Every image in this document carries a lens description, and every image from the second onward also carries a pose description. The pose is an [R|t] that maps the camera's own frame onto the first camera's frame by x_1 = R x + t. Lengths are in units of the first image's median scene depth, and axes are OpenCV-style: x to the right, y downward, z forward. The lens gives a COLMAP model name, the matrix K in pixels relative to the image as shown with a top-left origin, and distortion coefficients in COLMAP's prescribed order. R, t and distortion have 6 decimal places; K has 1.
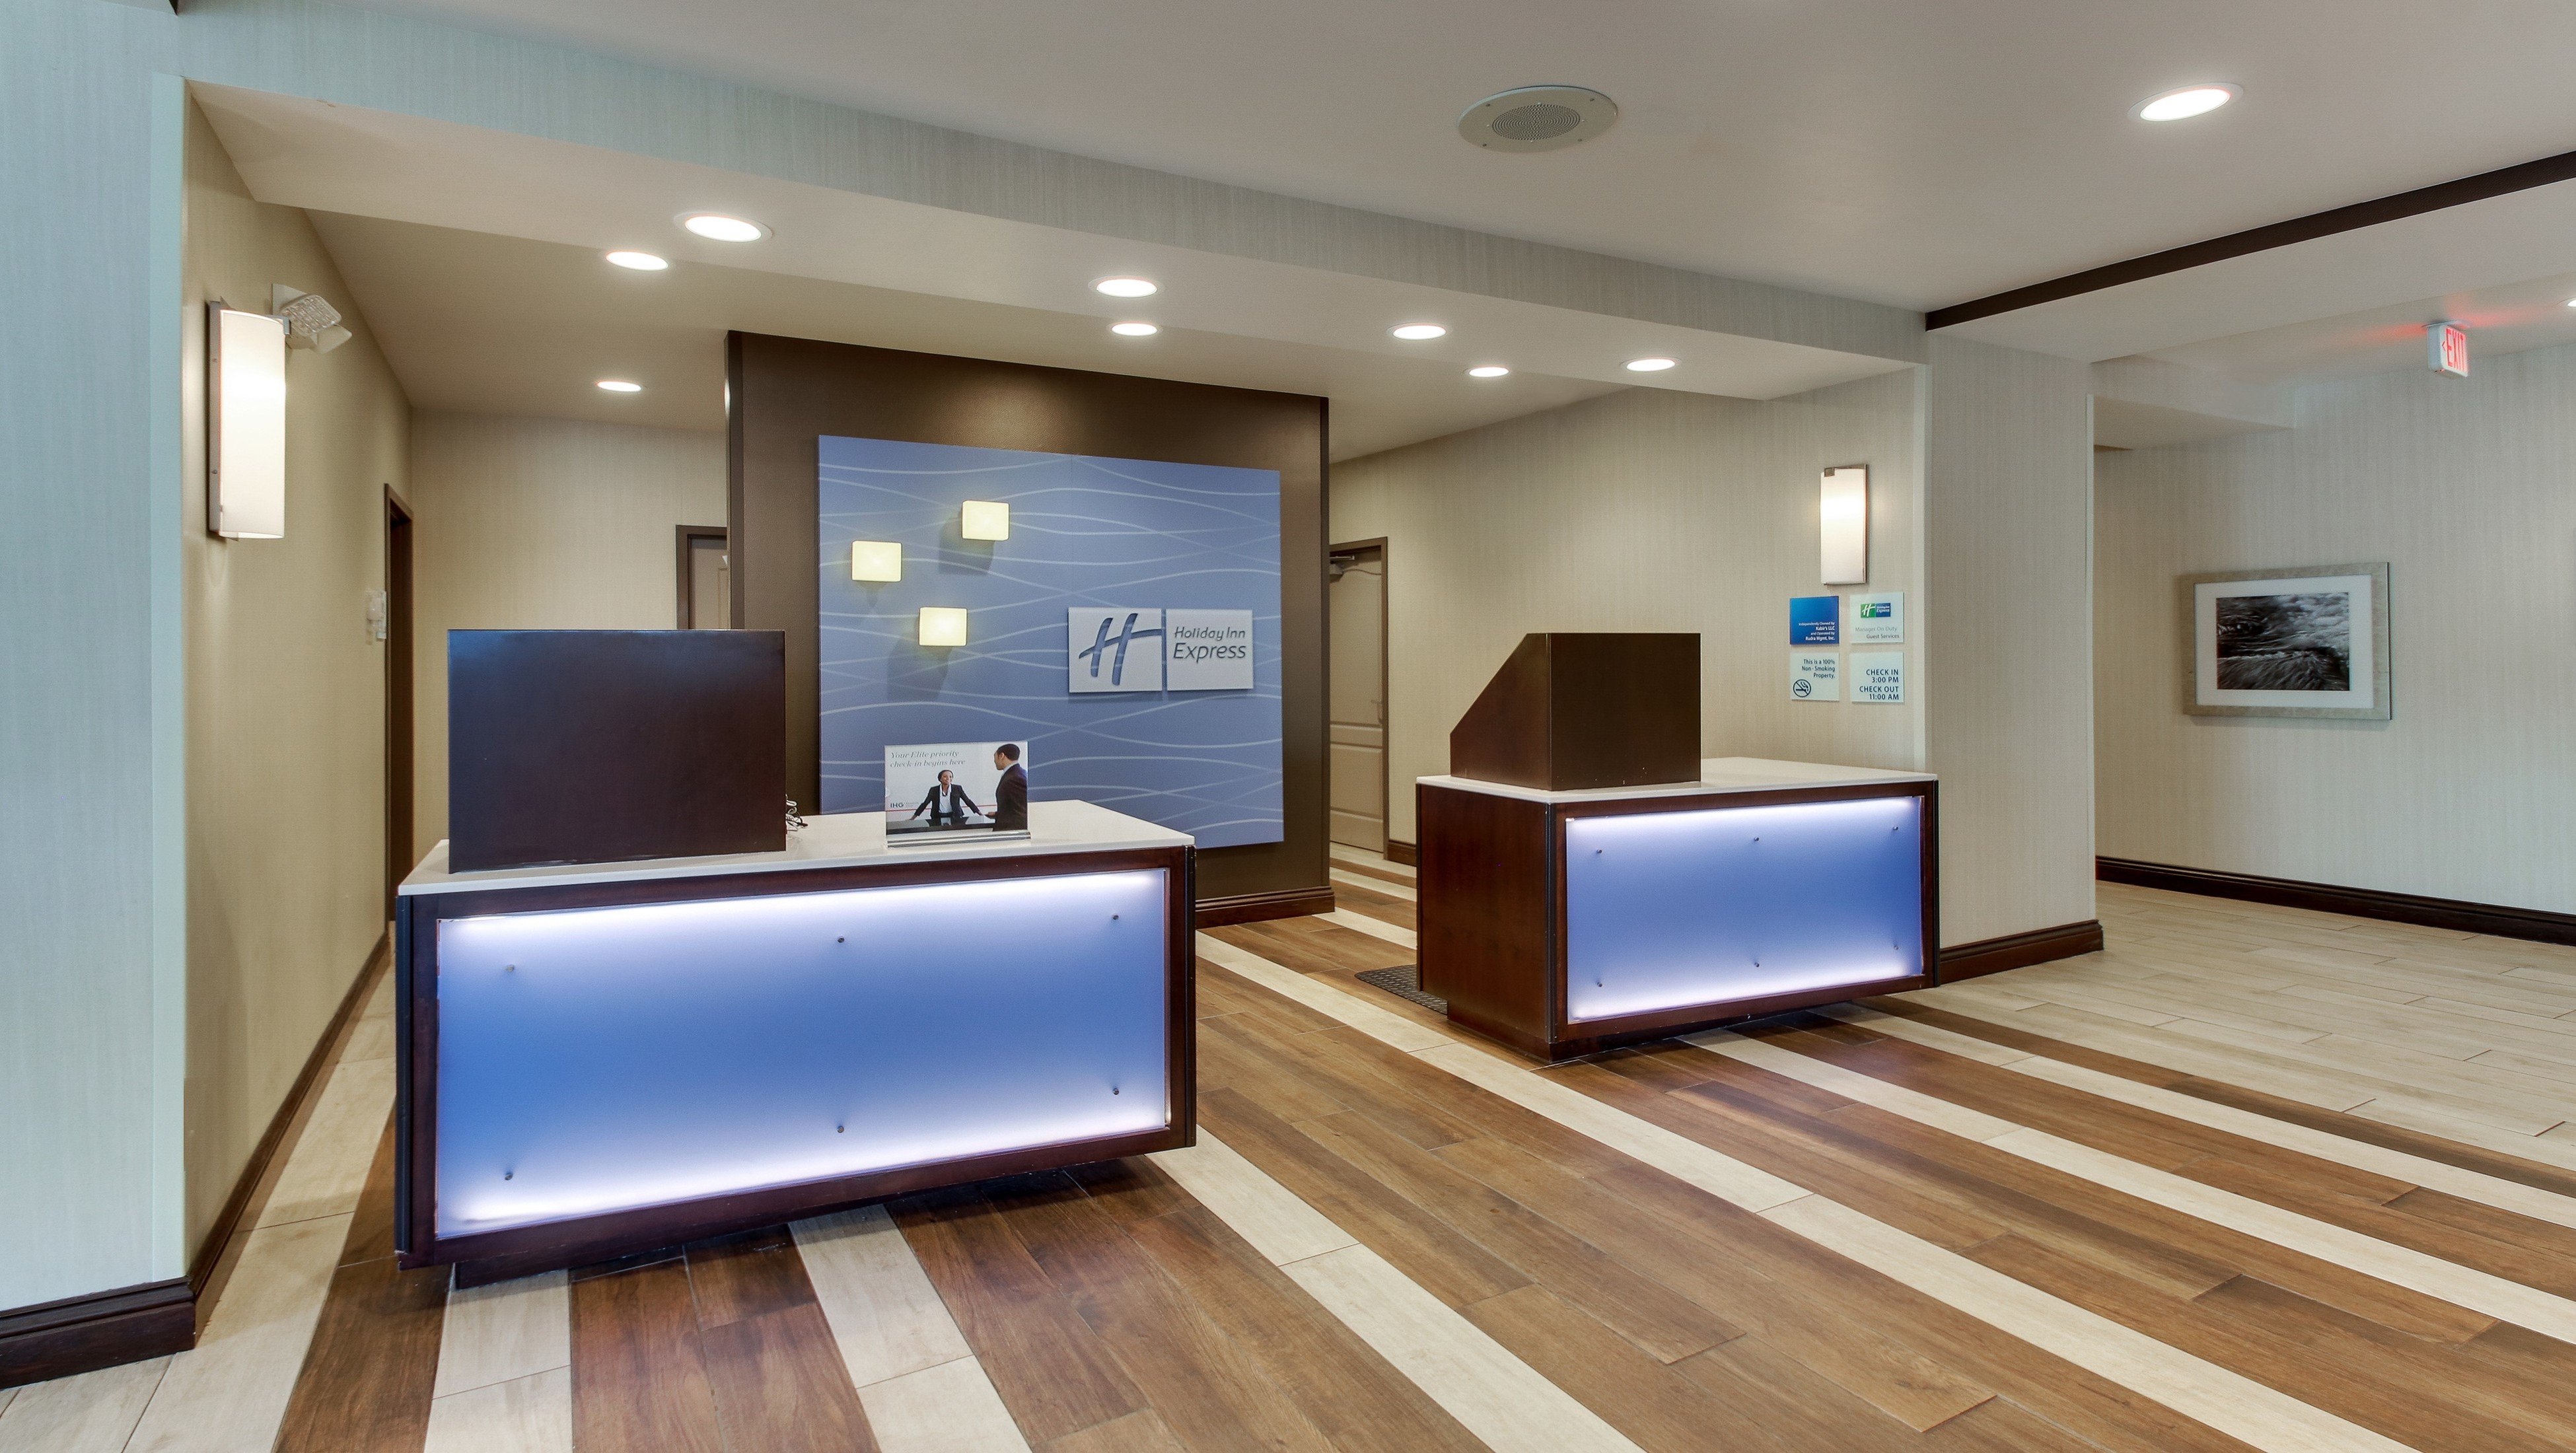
lens RADIAL K [[1063.0, 0, 1288.2], [0, 1063.0, 651.6], [0, 0, 1]] dist [0.008646, -0.000580]
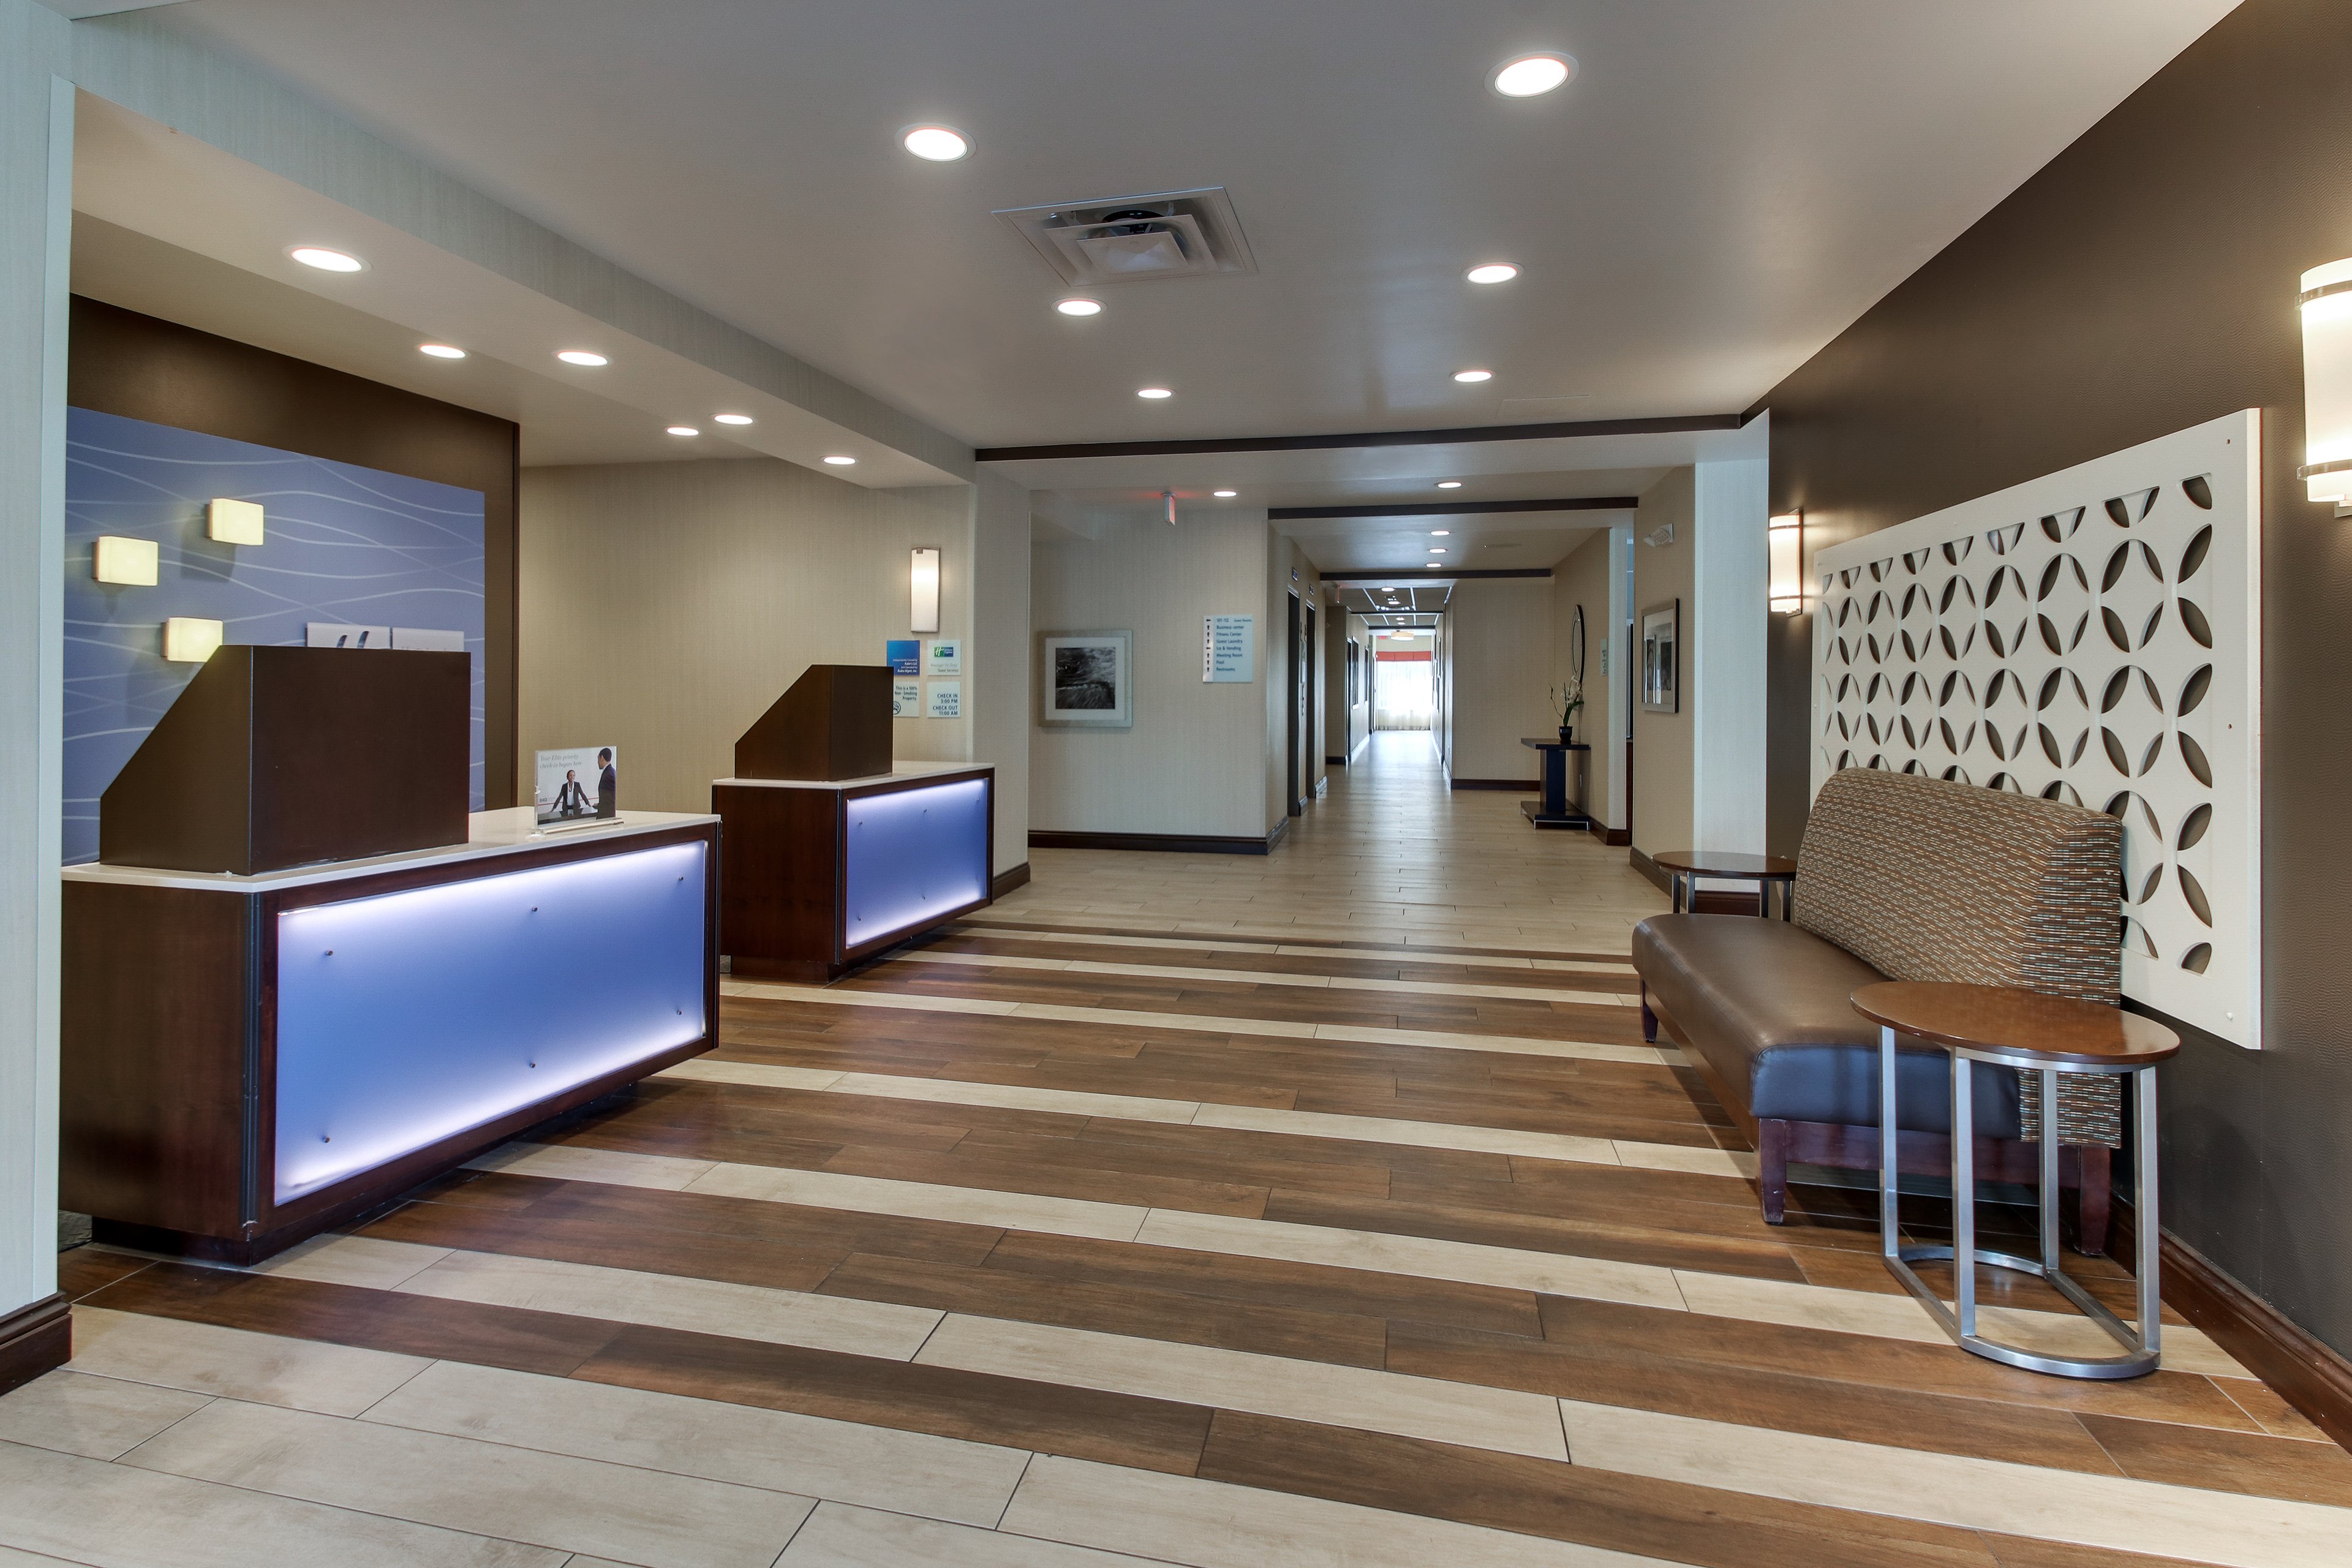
lens RADIAL K [[1116.1, 0, 1178.2], [0, 1116.1, 676.3], [0, 0, 1]] dist [0.000353, 0.000165]
pose [[0.616854, 0.016060, 0.786914, -0.558889], [-0.014263, 0.999856, -0.009225, 0.003682], [-0.786948, -0.005533, 0.616994, -0.207884]]
